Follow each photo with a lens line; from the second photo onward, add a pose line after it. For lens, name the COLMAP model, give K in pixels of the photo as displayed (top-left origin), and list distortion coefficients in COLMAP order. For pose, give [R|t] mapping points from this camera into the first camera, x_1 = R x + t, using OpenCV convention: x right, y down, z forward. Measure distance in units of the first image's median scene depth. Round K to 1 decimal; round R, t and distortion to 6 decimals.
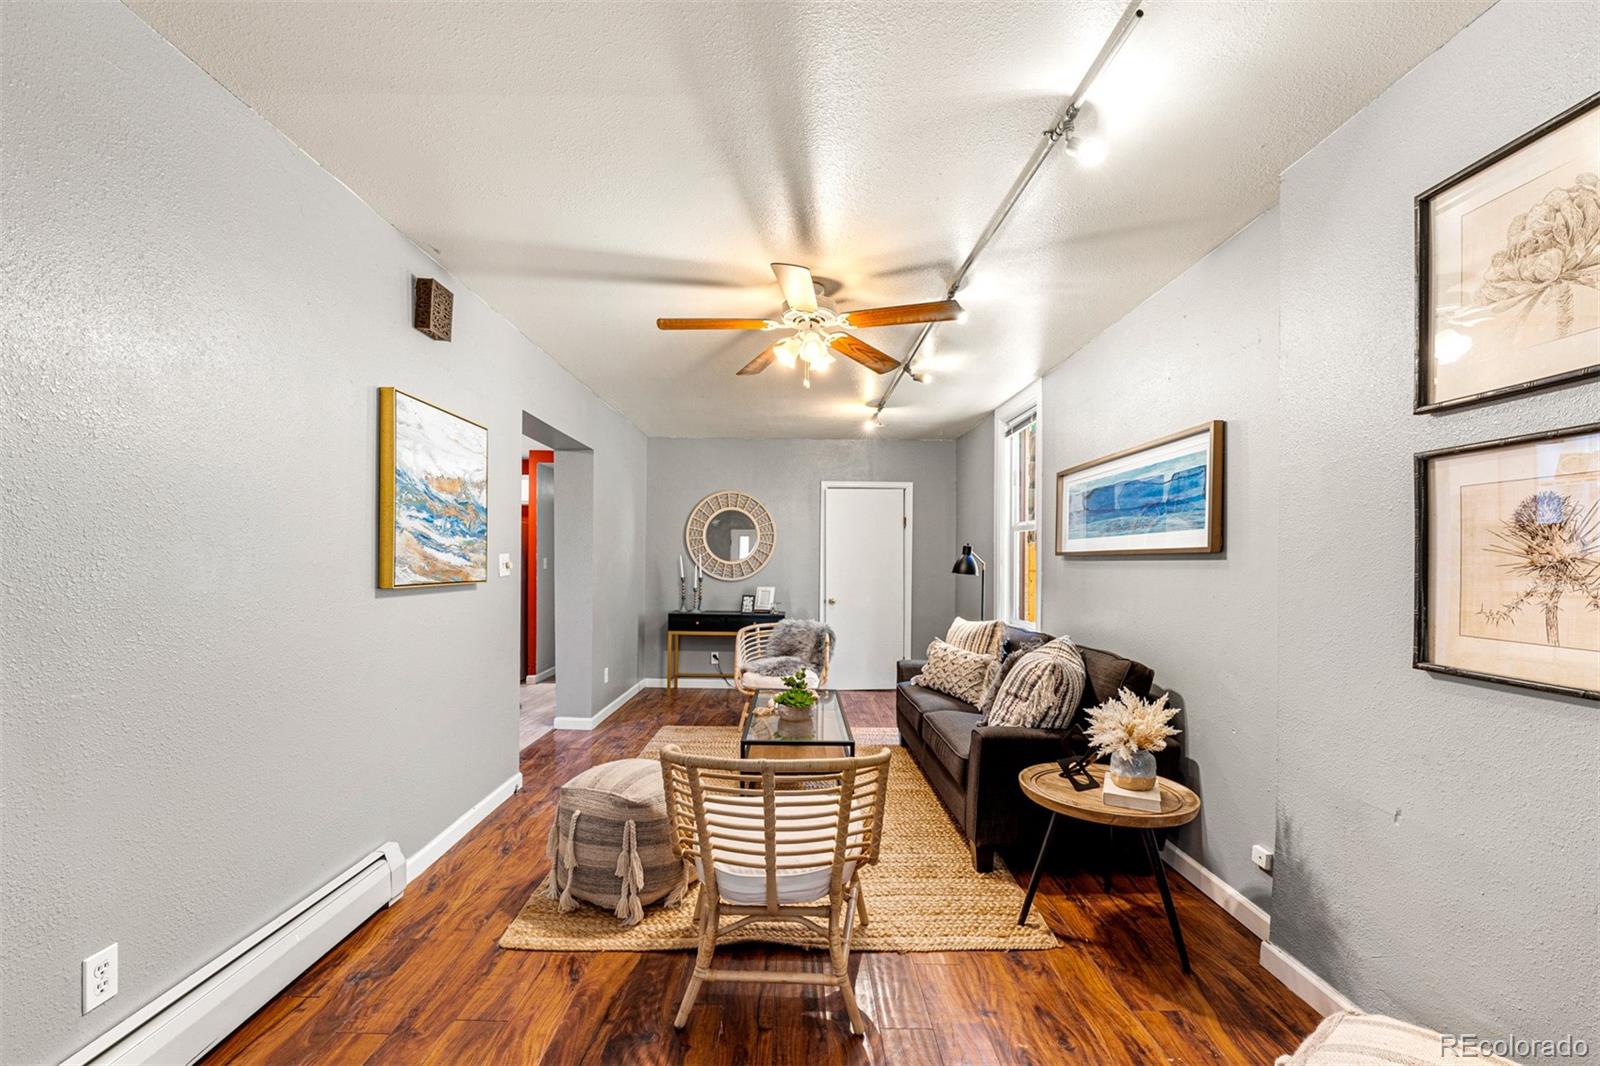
lens RADIAL K [[665.7, 0, 779.1], [0, 665.7, 568.5], [0, 0, 1]] dist [0.001989, -0.001441]
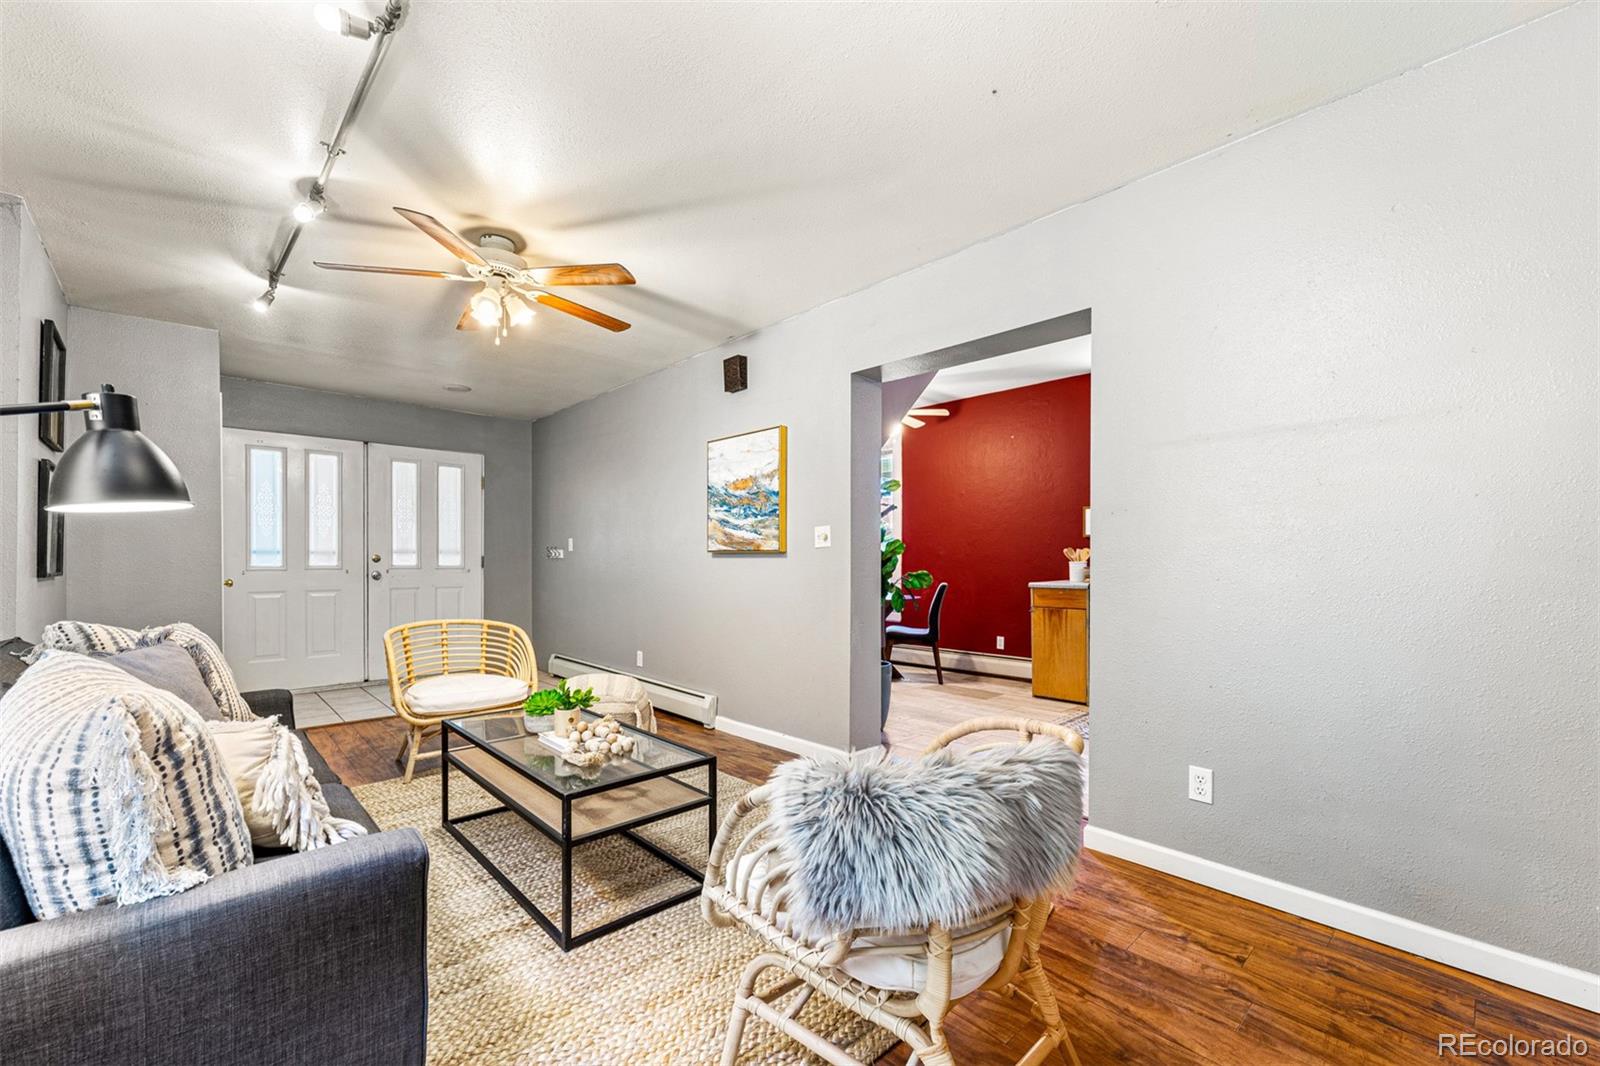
lens RADIAL K [[665.7, 0, 801.7], [0, 665.7, 547.2], [0, 0, 1]] dist [0.001989, -0.001441]
pose [[-0.722637, -0.010341, -0.691150, 0.435730], [-0.006932, 0.999946, -0.007714, 0.025344], [0.691193, -0.000784, -0.722670, 2.220496]]
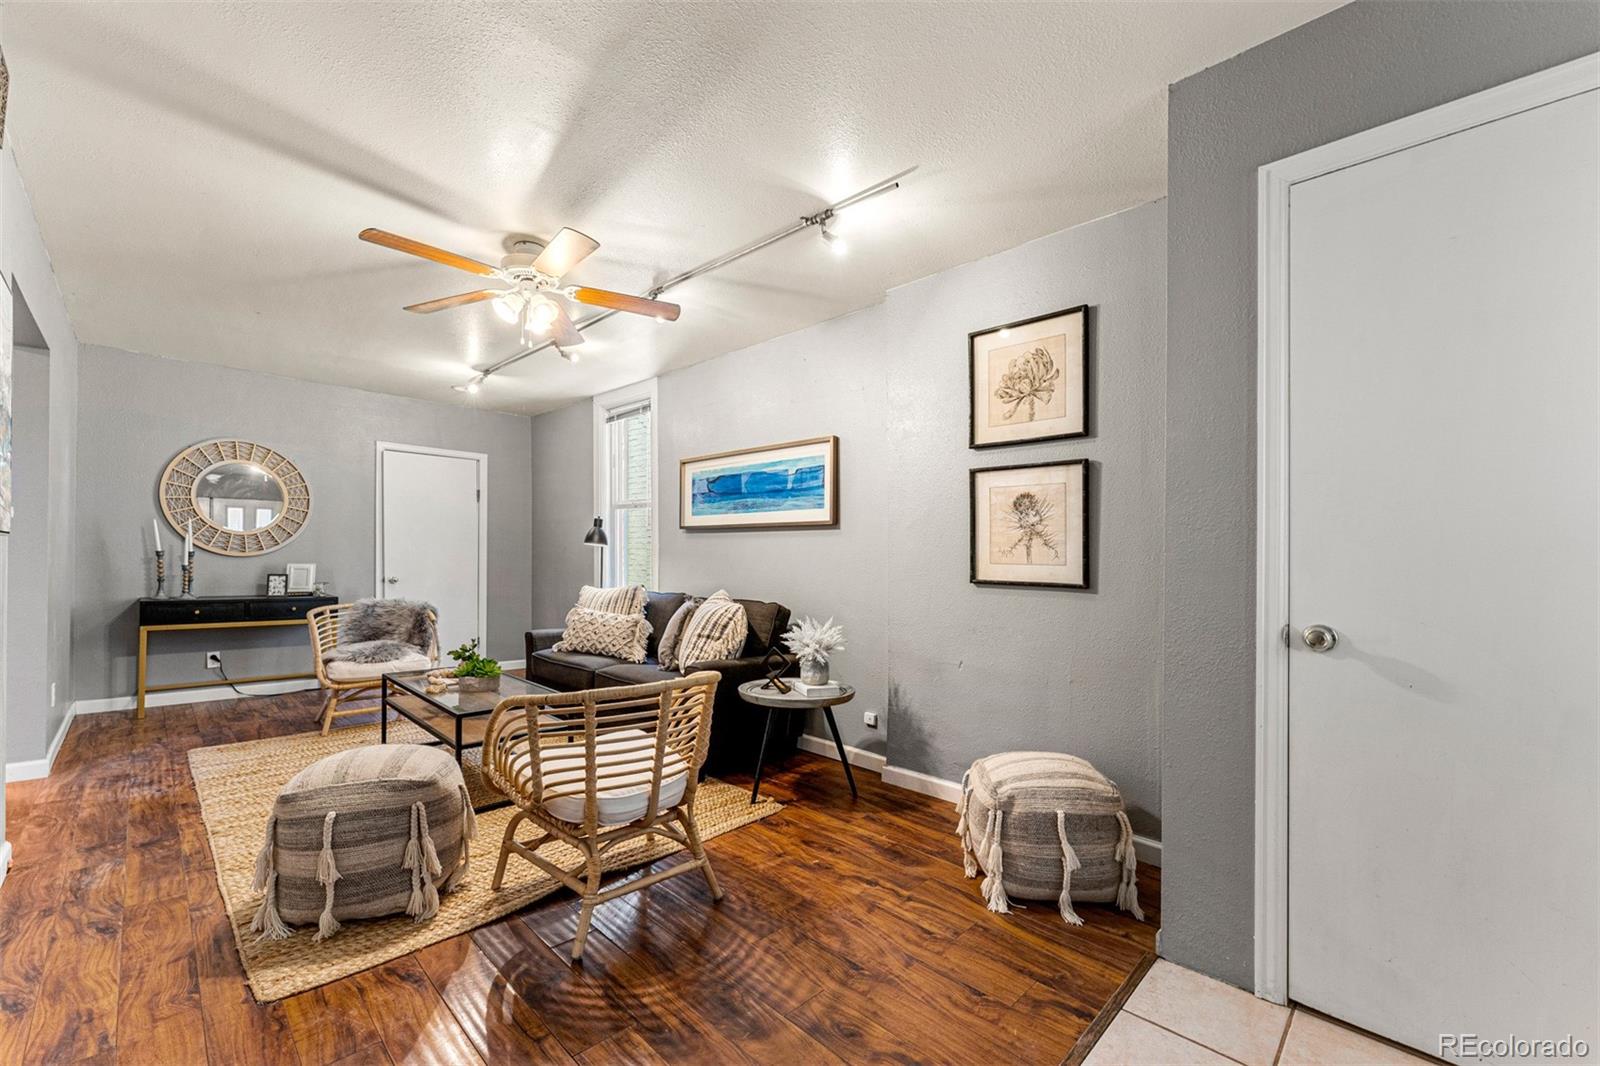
lens RADIAL K [[665.7, 0, 803.6], [0, 665.7, 544.2], [0, 0, 1]] dist [0.001989, -0.001441]
pose [[0.692876, 0.016363, 0.720871, -0.420402], [-0.001704, 0.999777, -0.021057, 0.046972], [-0.721055, 0.013362, 0.692749, 0.020653]]
